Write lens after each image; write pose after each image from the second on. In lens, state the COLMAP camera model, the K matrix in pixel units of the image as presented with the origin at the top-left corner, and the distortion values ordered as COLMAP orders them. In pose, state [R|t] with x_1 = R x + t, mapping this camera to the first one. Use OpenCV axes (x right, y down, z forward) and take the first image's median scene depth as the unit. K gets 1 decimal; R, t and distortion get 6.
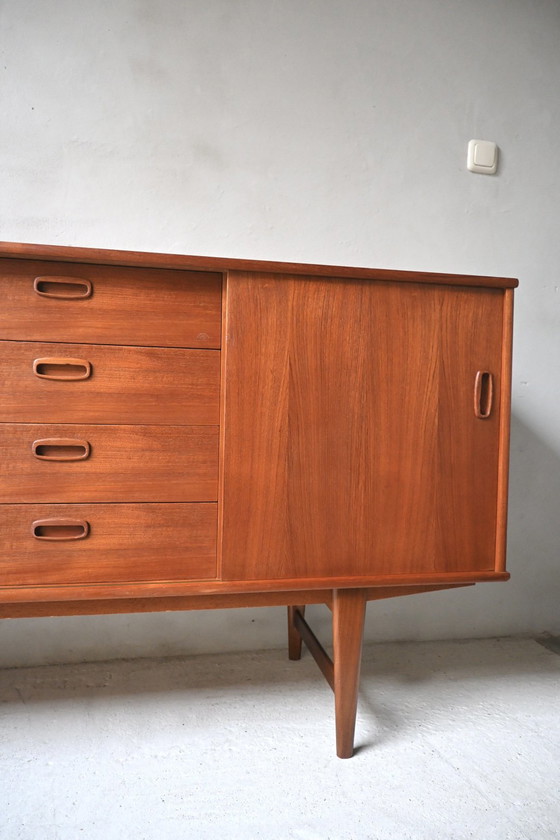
lens RADIAL K [[573.3, 0, 277.9], [0, 573.3, 421.5], [0, 0, 1]] dist [0.005233, -0.002453]
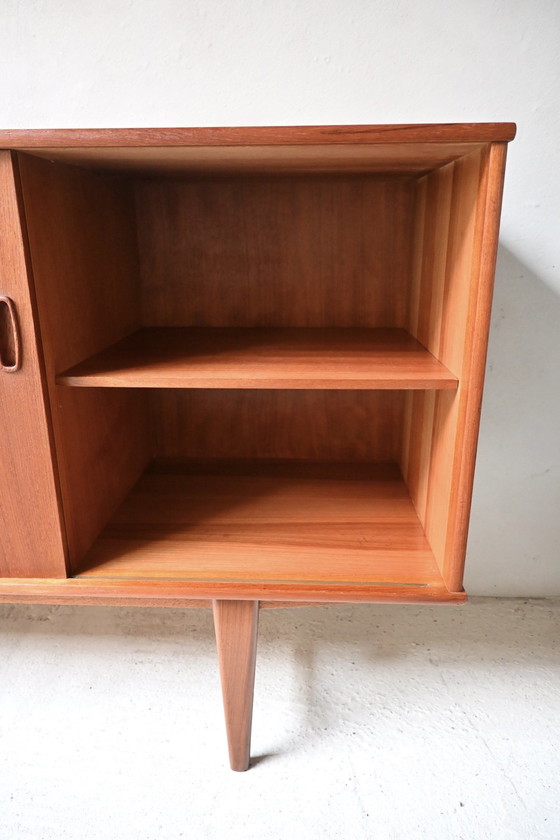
lens RADIAL K [[573.3, 0, 277.3], [0, 573.3, 420.7], [0, 0, 1]] dist [0.005233, -0.002453]
pose [[0.969288, 0.047012, -0.241392, 0.343147], [0.022291, 0.960723, 0.276613, -0.133017], [0.244915, -0.273499, 0.930169, 0.363801]]
